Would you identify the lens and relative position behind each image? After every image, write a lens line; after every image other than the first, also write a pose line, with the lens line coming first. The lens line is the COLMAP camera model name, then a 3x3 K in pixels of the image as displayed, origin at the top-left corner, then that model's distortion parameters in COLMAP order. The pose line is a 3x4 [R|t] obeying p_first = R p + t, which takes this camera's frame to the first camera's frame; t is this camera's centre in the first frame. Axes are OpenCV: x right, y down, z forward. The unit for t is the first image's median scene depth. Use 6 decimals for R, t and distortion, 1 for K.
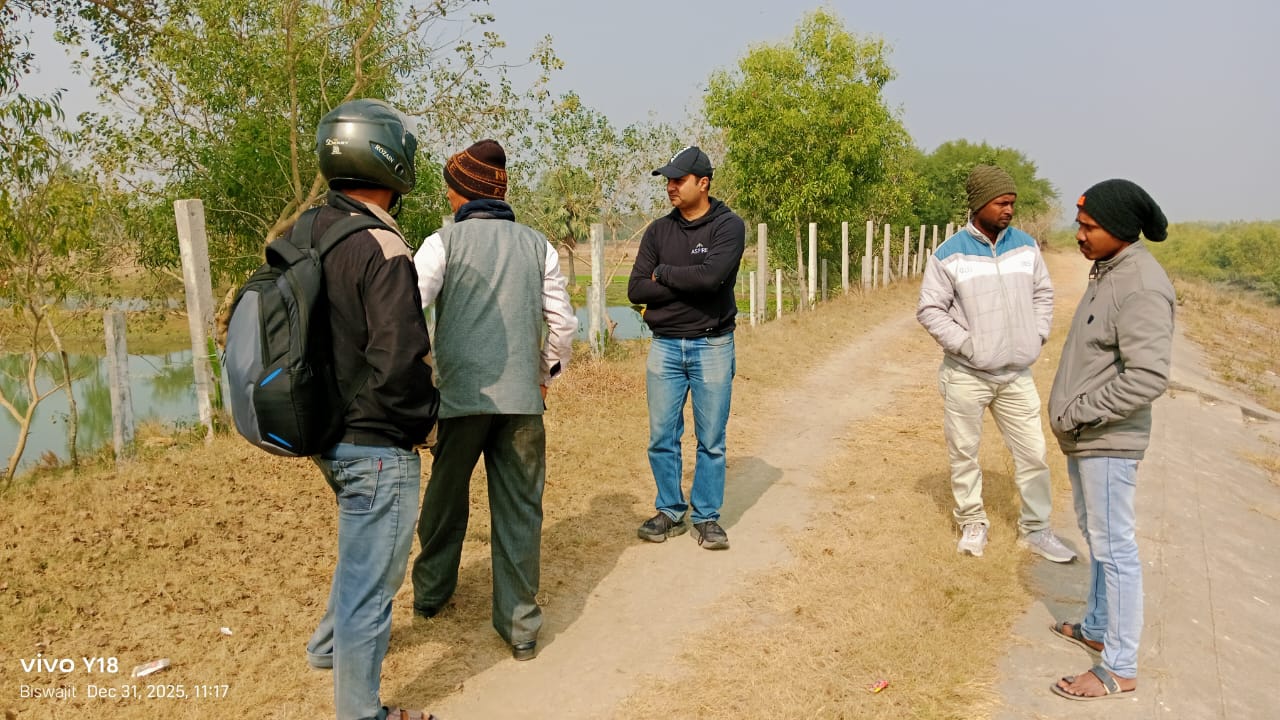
lens RADIAL K [[973.8, 0, 640.0], [0, 973.8, 360.0], [0, 0, 1]] dist [0.113860, -0.191924]
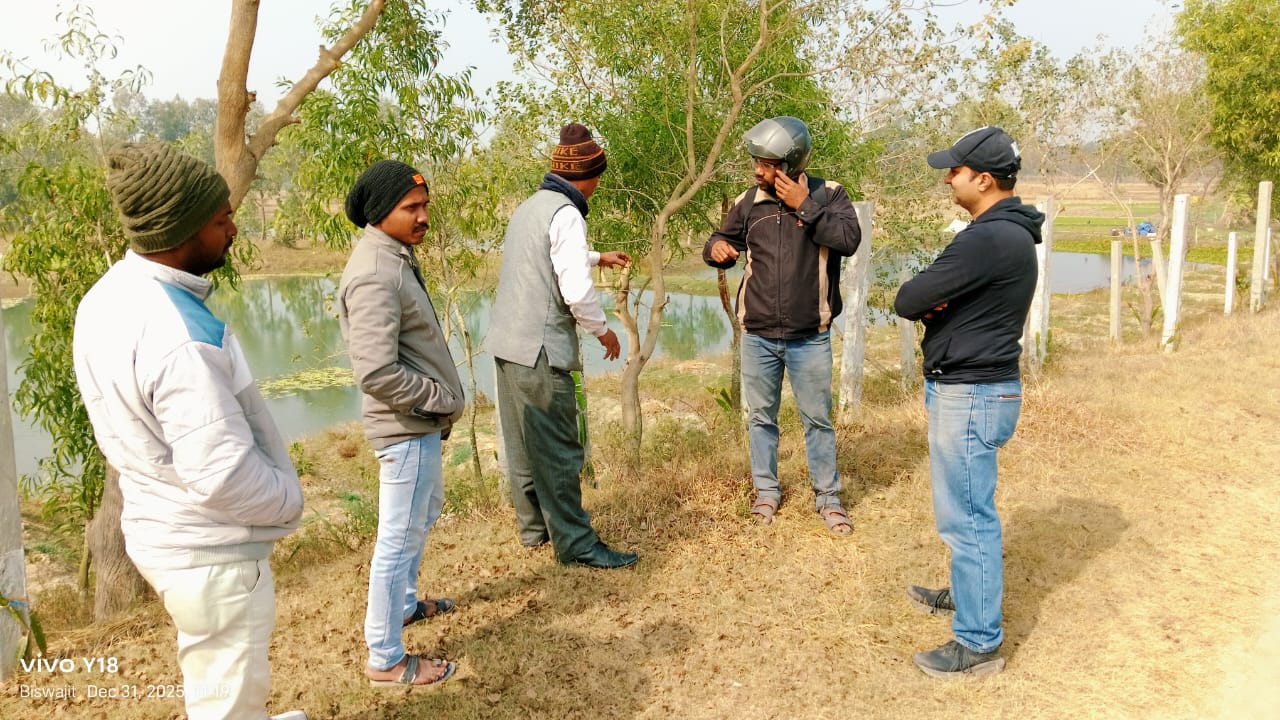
lens RADIAL K [[1015.9, 0, 662.2], [0, 1015.9, 360.2], [0, 0, 1]] dist [-0.001551, -0.006271]
pose [[0.930151, 0.052784, -0.363364, -0.016743], [-0.033127, 0.997641, 0.060124, -0.029503], [0.365681, -0.043887, 0.929705, 0.074848]]
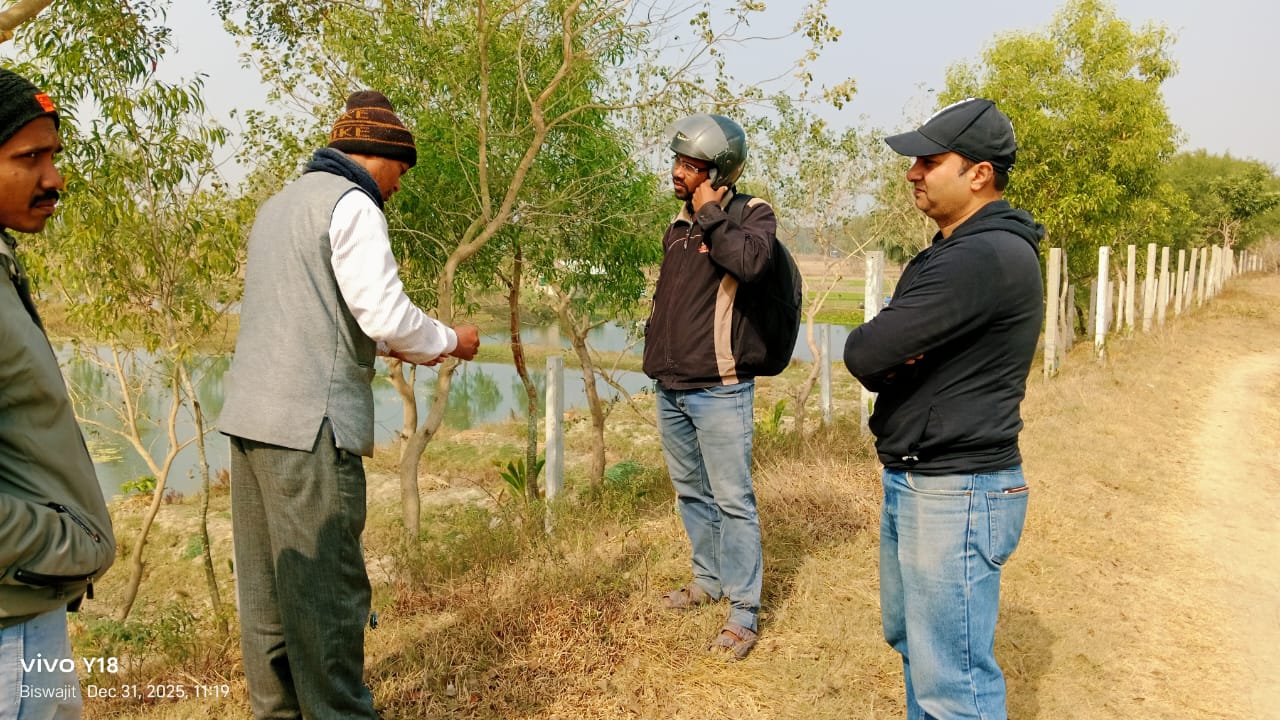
lens RADIAL K [[1010.2, 0, 664.5], [0, 1010.2, 352.6], [0, 0, 1]] dist [0.086366, -0.173149]
pose [[0.988479, 0.030482, -0.148254, -0.052791], [-0.034025, 0.999191, -0.021425, -0.026586], [0.147481, 0.026223, 0.988717, 0.143749]]
